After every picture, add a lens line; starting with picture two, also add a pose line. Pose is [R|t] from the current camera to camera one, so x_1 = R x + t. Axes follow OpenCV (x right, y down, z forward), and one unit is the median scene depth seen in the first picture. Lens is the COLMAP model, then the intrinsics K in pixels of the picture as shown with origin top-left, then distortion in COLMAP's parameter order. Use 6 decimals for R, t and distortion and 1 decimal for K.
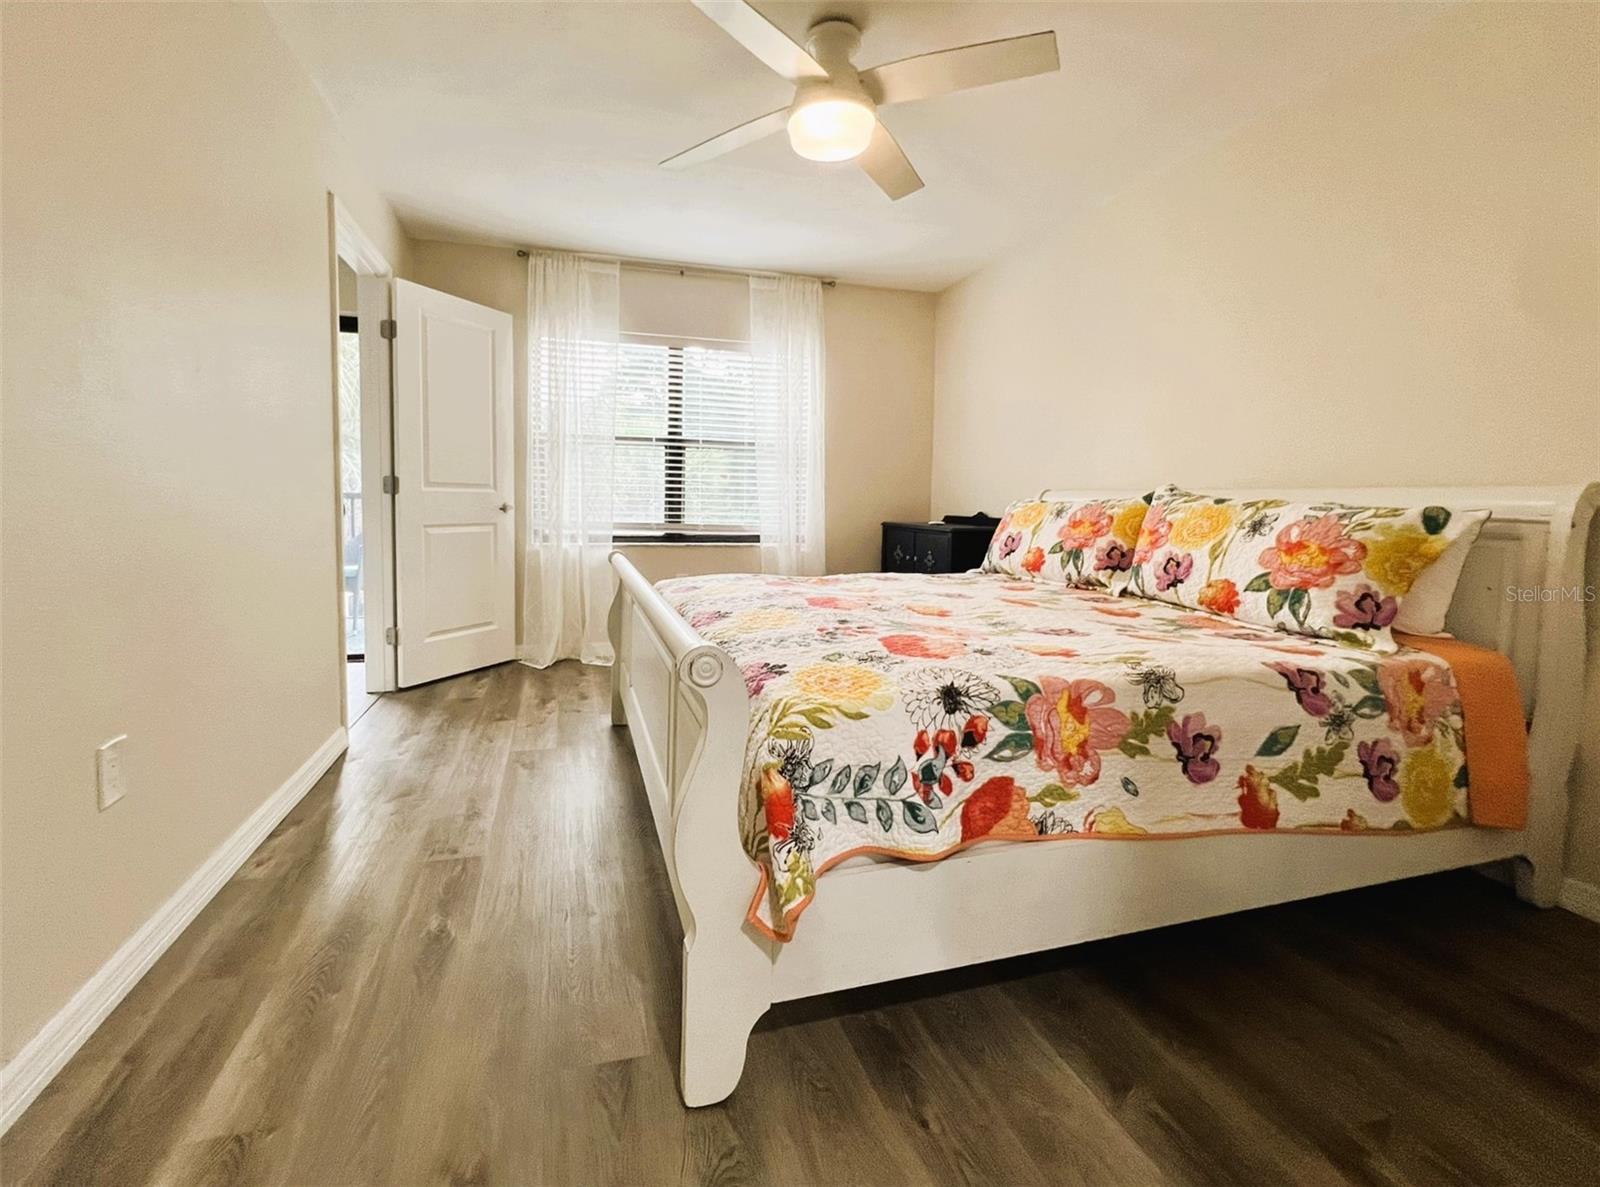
lens RADIAL K [[672.7, 0, 767.5], [0, 672.7, 540.3], [0, 0, 1]] dist [0.000611, -0.000048]
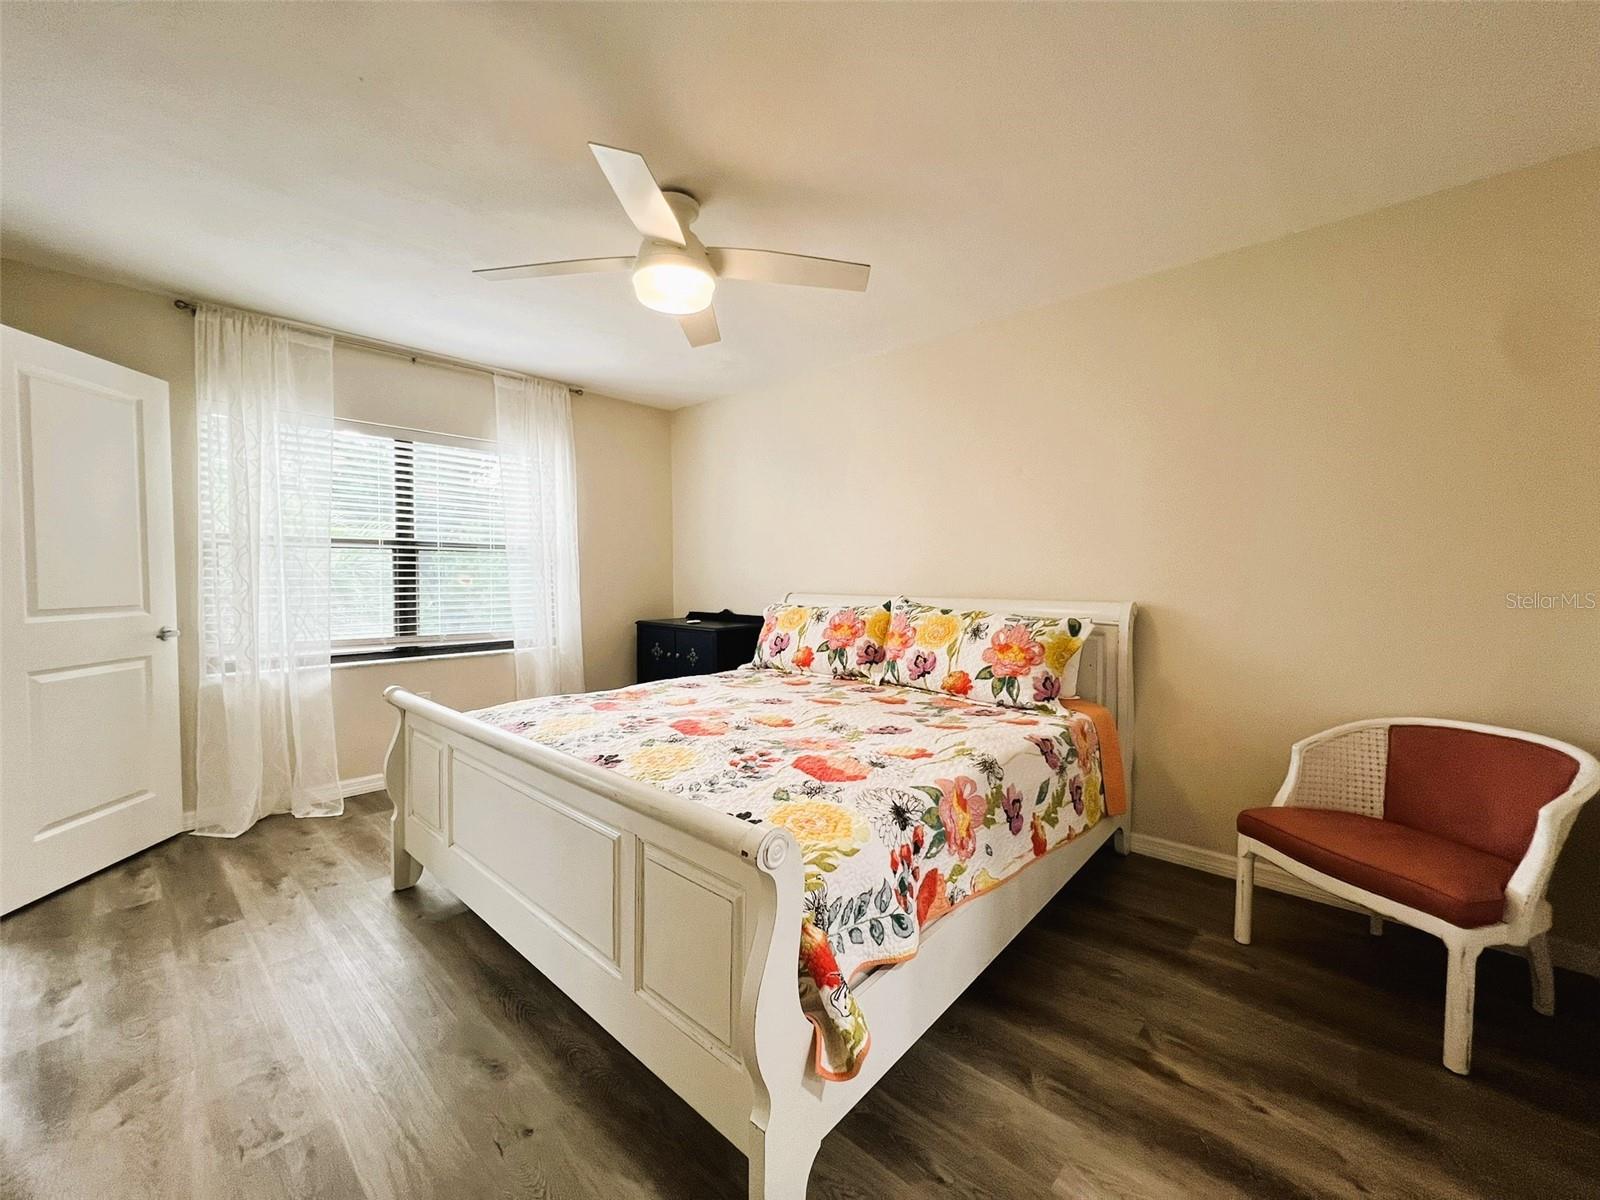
lens RADIAL K [[621.9, 0, 790.4], [0, 621.9, 592.1], [0, 0, 1]] dist [-0.001595, -0.000013]
pose [[0.854198, -0.030440, 0.519056, -0.311015], [0.045730, 0.998815, -0.016680, -0.107943], [-0.517933, 0.037985, 0.854578, 0.077579]]
